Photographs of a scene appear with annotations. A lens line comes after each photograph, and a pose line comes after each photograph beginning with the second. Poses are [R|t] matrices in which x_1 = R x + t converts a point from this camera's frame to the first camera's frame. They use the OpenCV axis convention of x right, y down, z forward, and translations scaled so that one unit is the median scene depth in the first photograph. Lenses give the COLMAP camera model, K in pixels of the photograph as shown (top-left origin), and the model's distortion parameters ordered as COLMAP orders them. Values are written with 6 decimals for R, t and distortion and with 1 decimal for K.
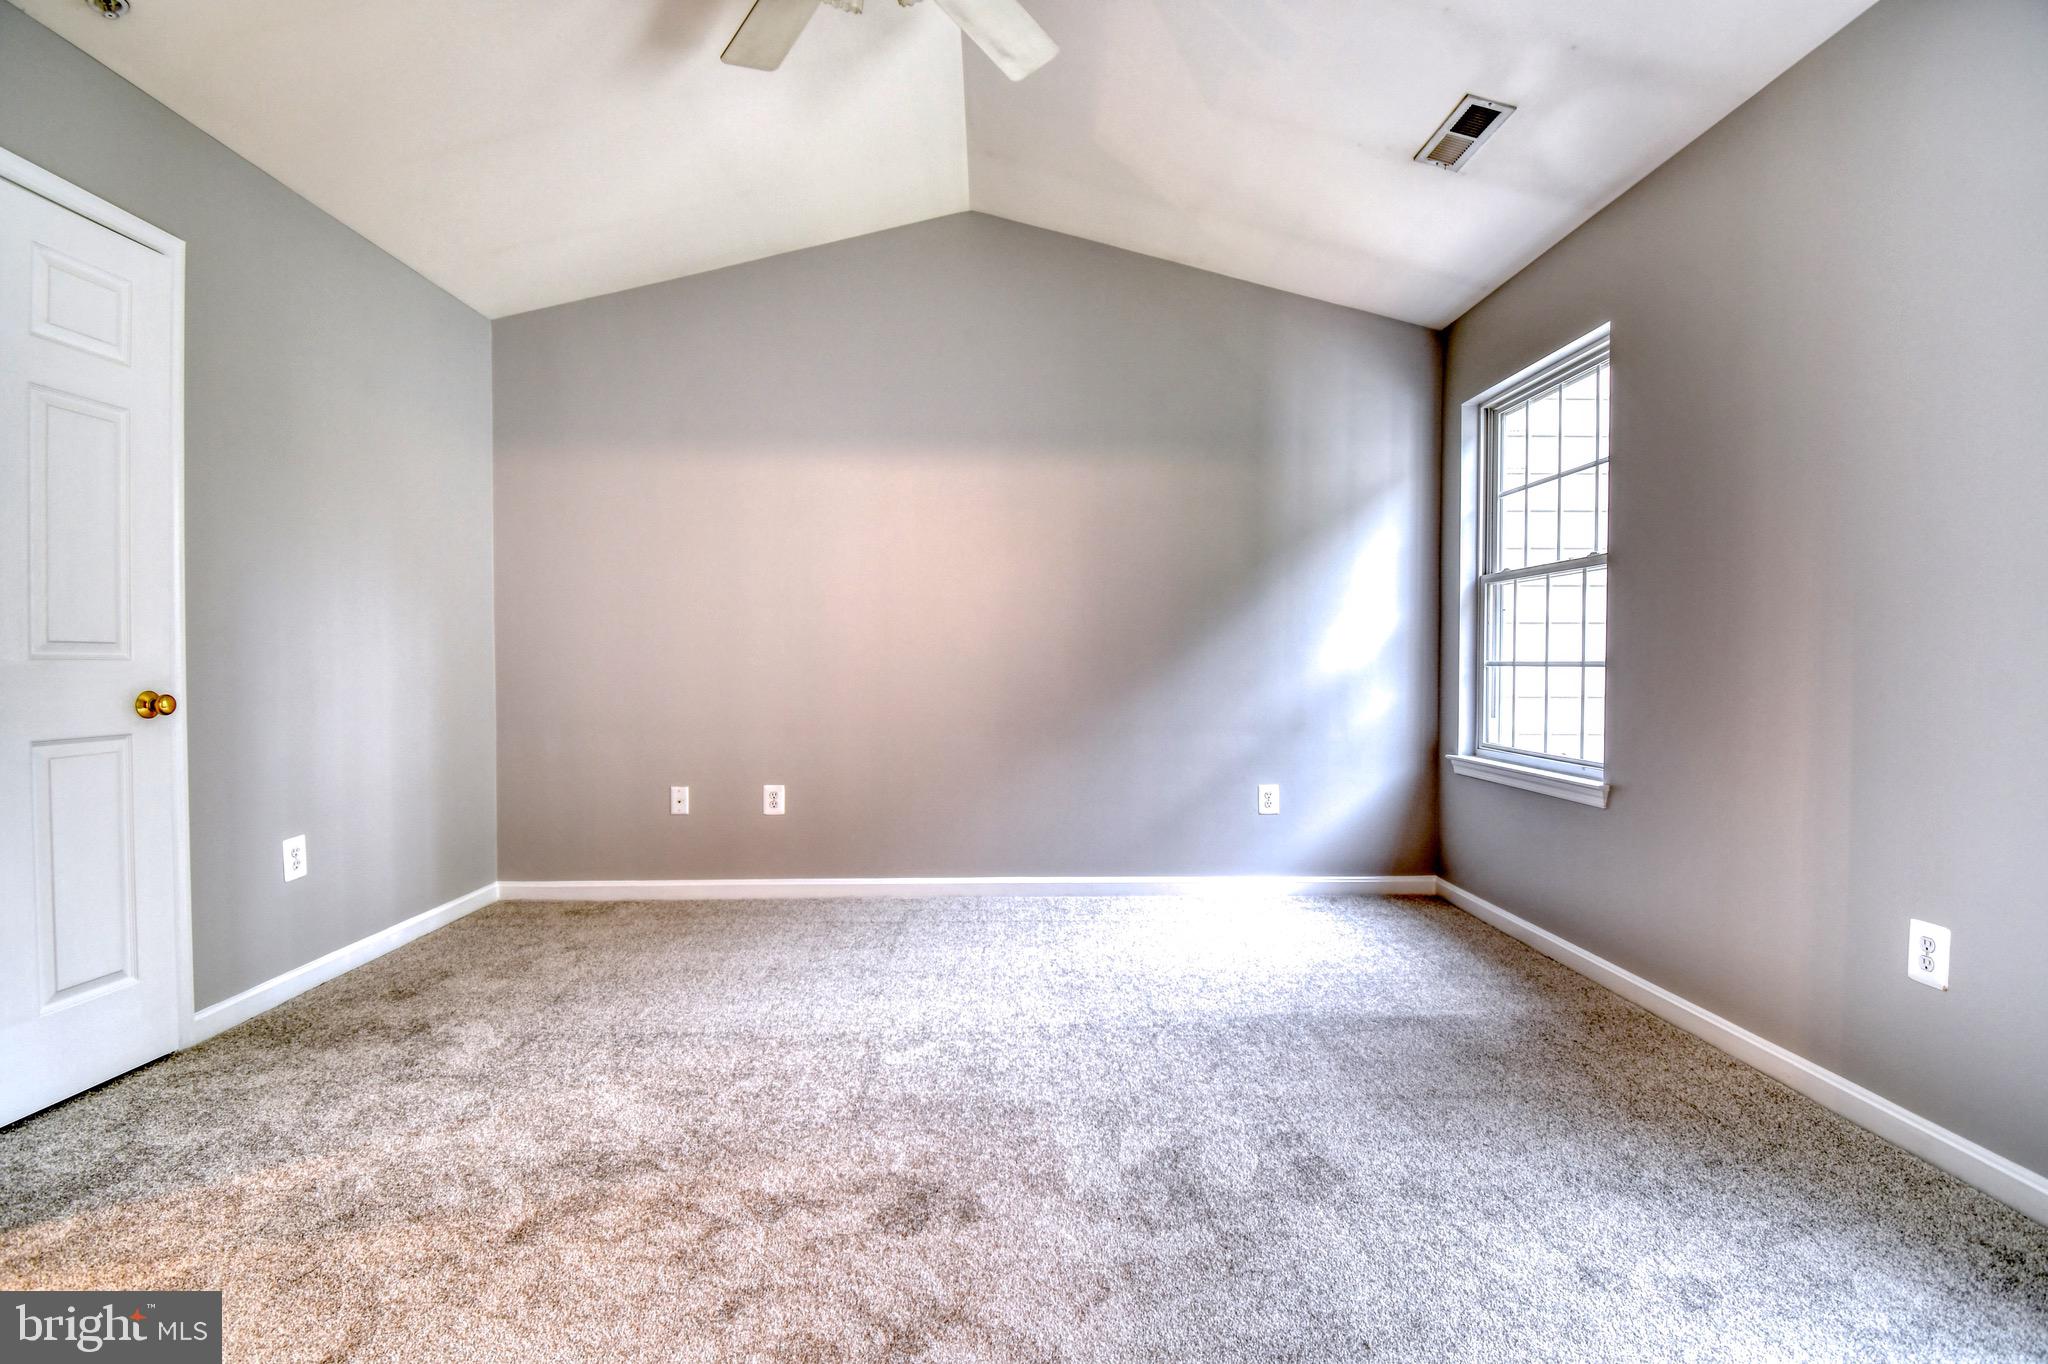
lens RADIAL K [[941.3, 0, 1008.4], [0, 941.3, 686.2], [0, 0, 1]] dist [0.021408, -0.025951]
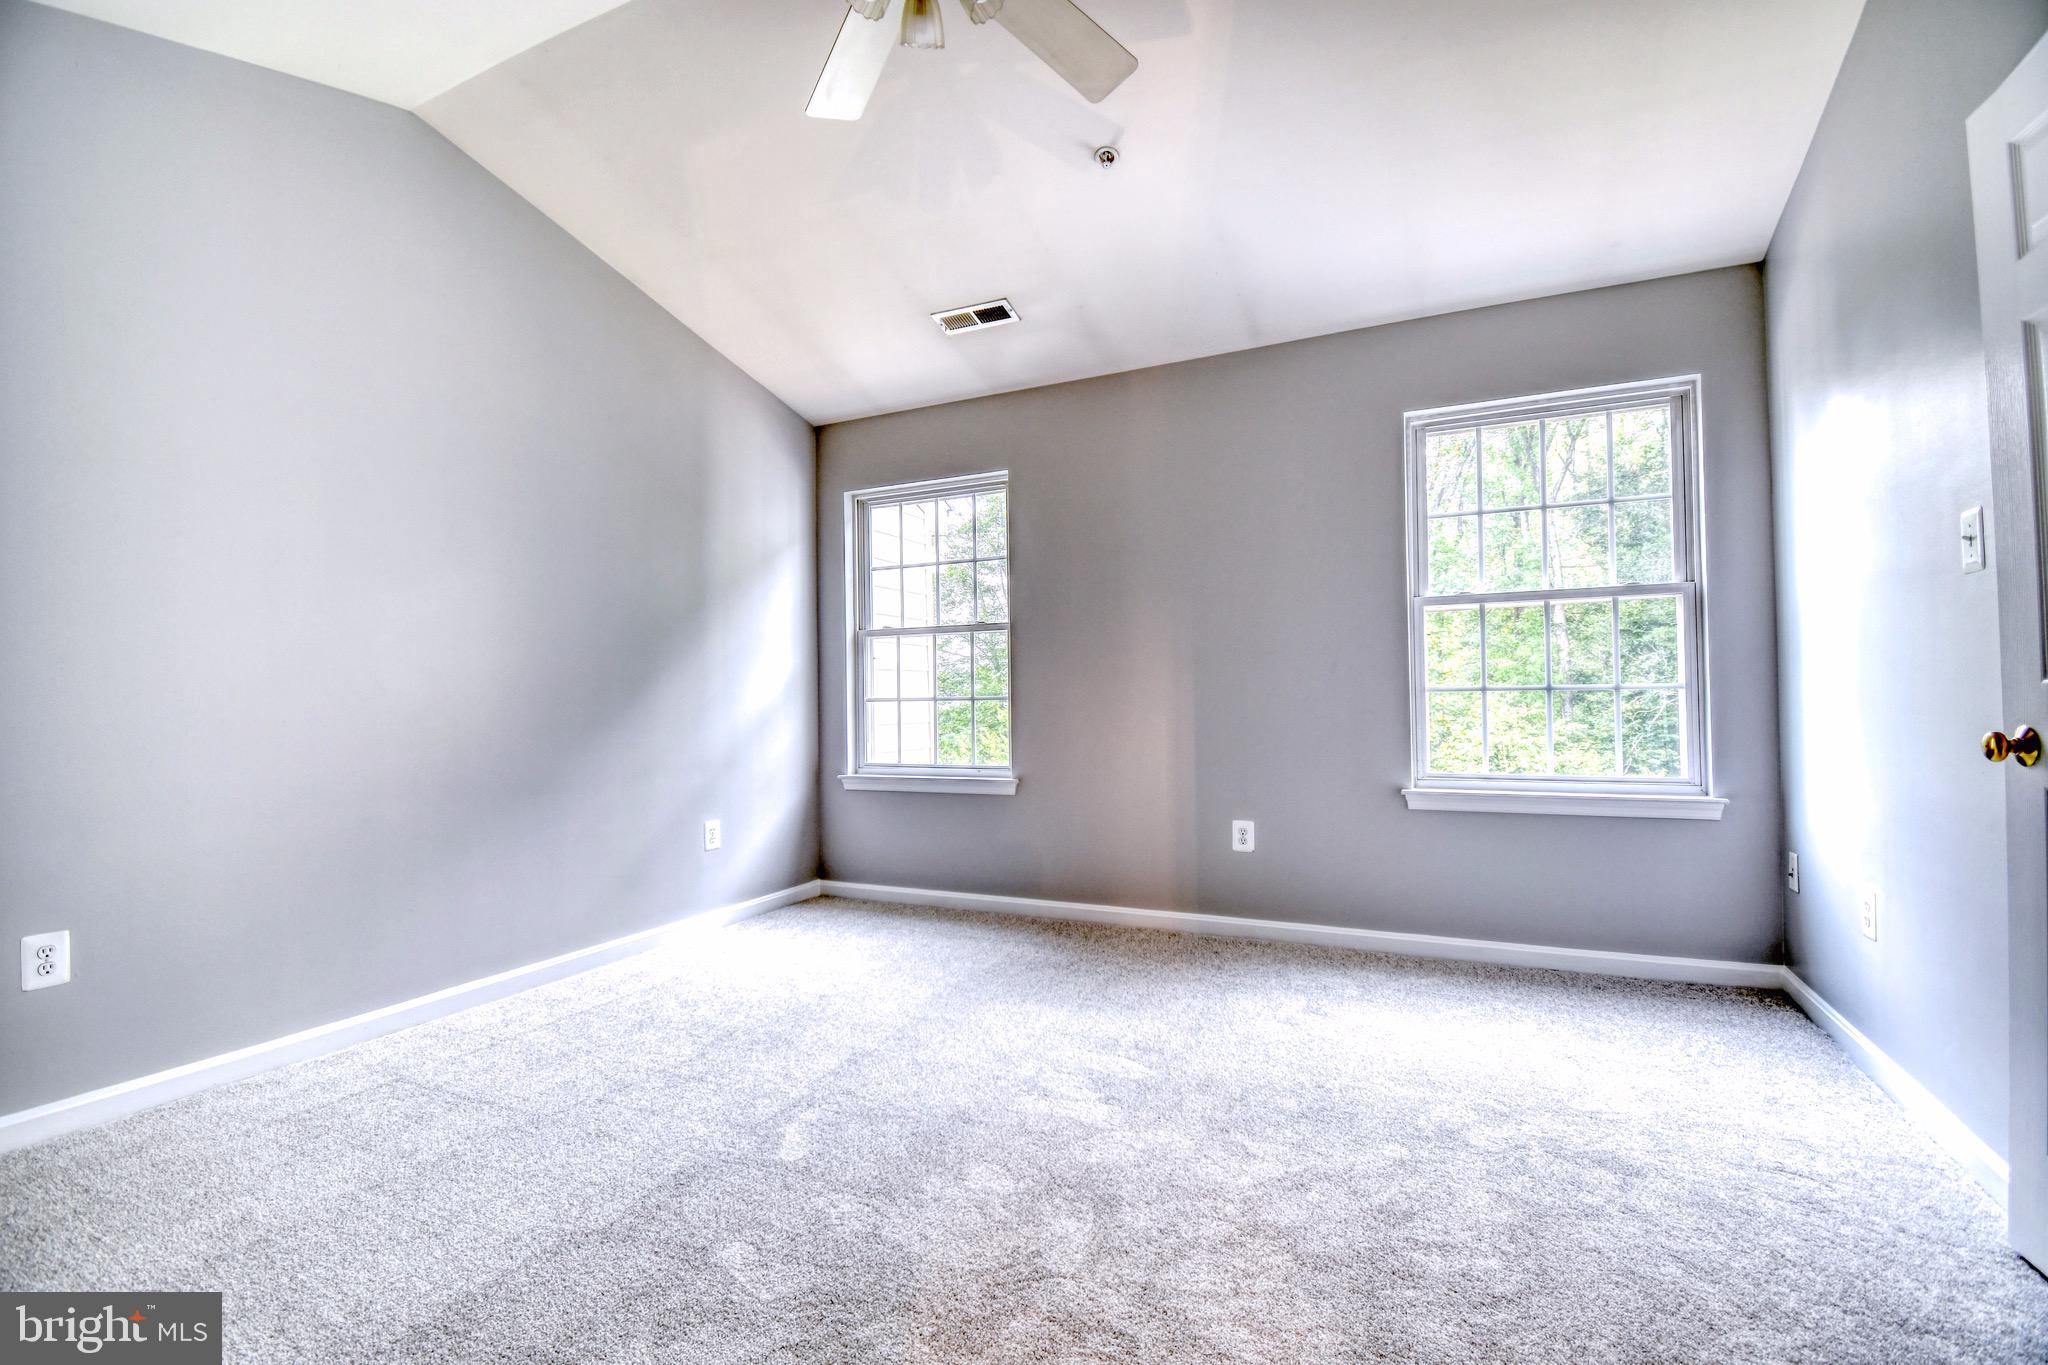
lens RADIAL K [[941.3, 0, 1008.4], [0, 941.3, 686.7], [0, 0, 1]] dist [0.021408, -0.025951]
pose [[0.435902, 0.001166, 0.899994, -0.552290], [0.038158, 0.999076, -0.019776, -0.009229], [-0.899185, 0.042963, 0.435454, 0.279796]]
